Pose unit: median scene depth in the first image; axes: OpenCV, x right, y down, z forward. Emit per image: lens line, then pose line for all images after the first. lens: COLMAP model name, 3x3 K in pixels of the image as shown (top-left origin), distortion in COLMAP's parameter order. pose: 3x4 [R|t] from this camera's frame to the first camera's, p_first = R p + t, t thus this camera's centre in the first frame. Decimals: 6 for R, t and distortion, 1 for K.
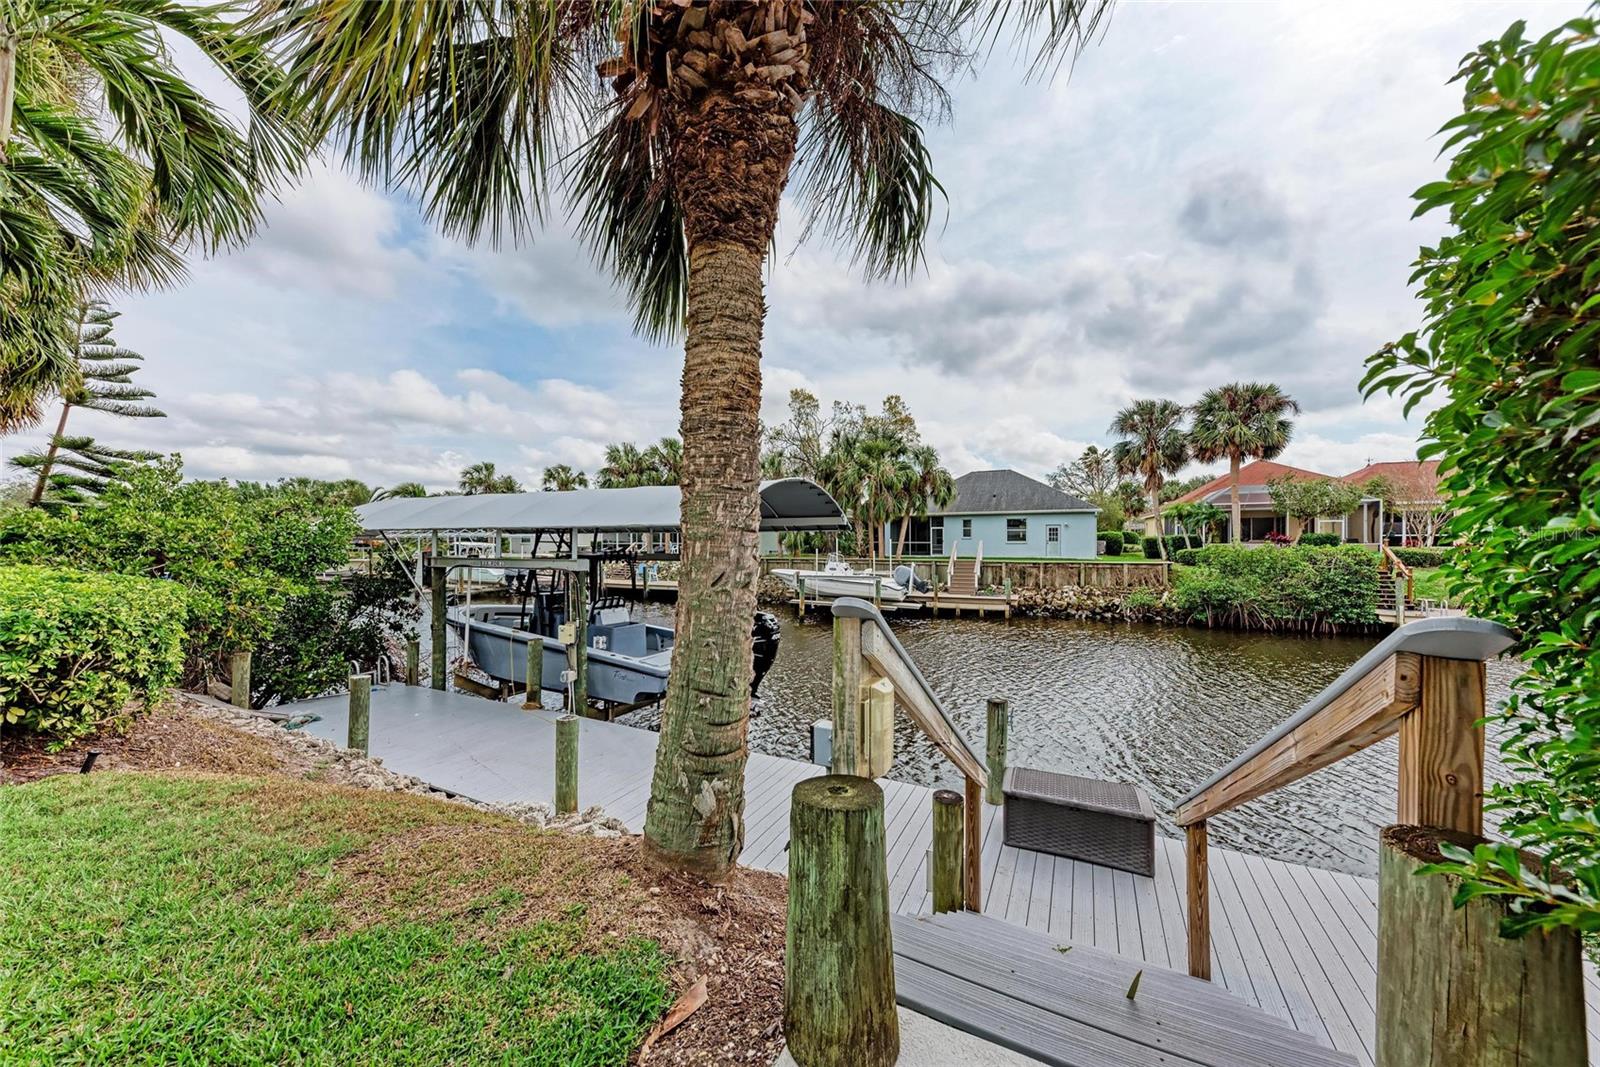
lens RADIAL K [[551.8, 0, 799.5], [0, 551.8, 544.1], [0, 0, 1]] dist [0.002229, -0.000029]
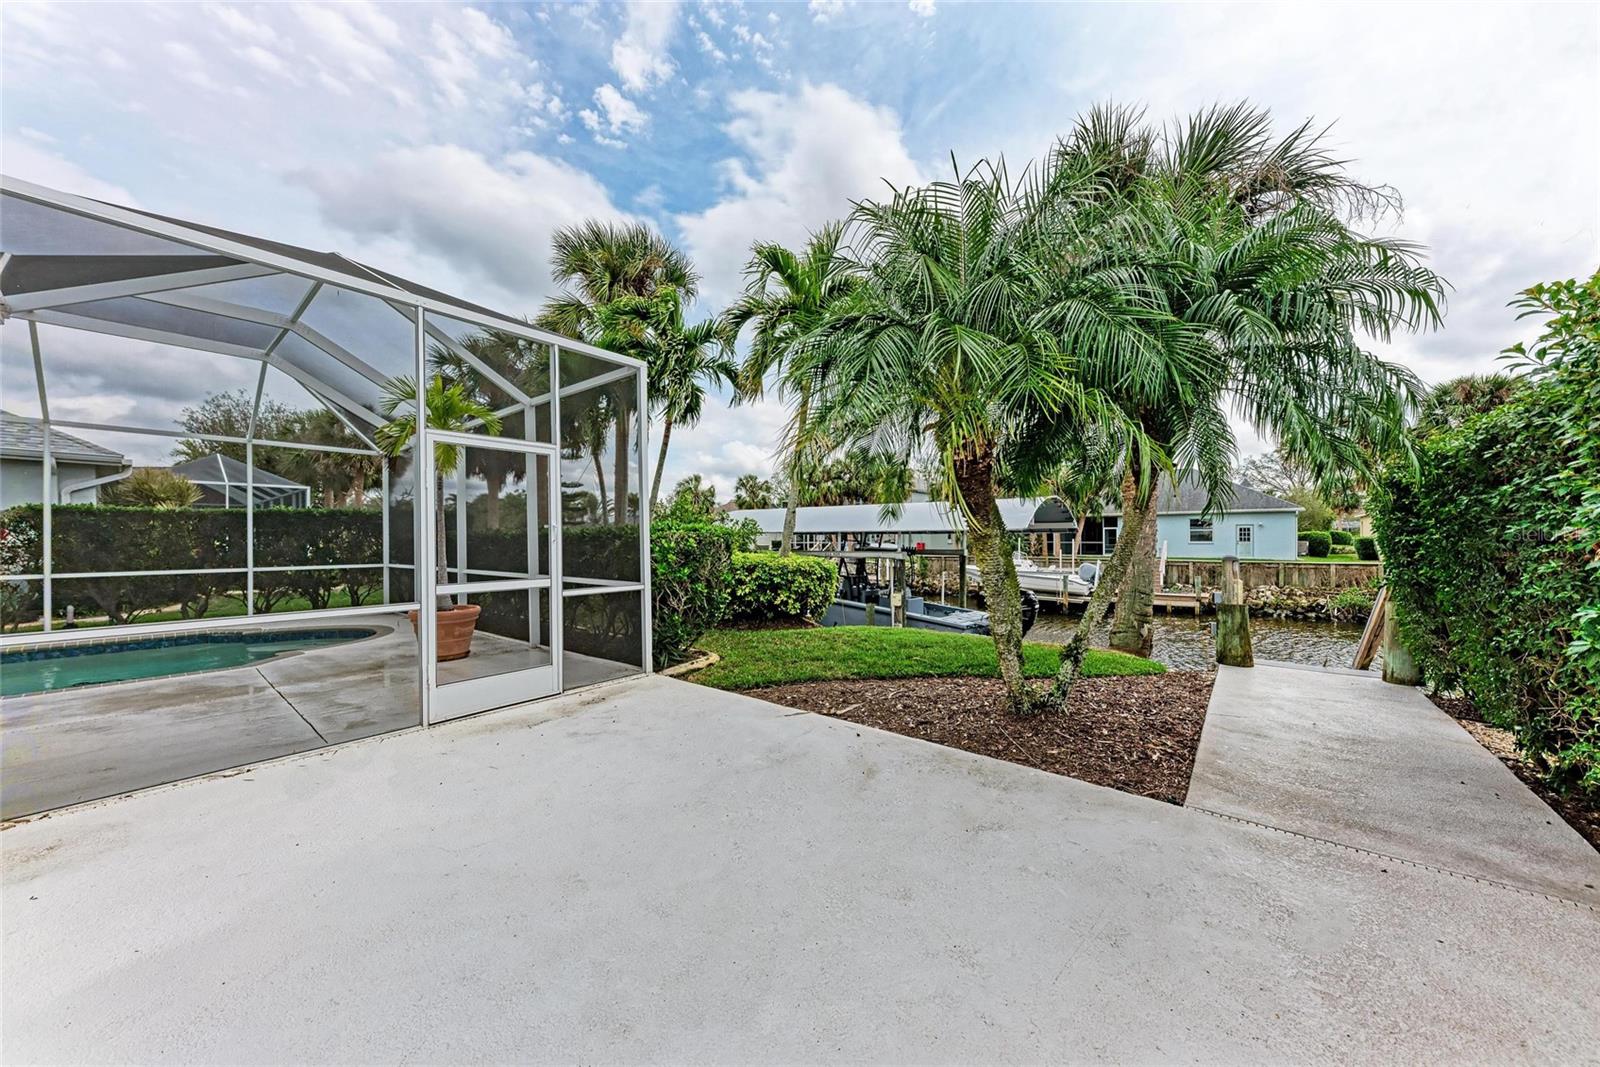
lens RADIAL K [[551.8, 0, 799.9], [0, 551.8, 539.8], [0, 0, 1]] dist [0.002229, -0.000029]
pose [[0.972185, 0.001692, -0.234209, -0.104172], [-0.003383, 0.999971, -0.006816, 0.001775], [0.234191, 0.007419, 0.972162, -0.184677]]
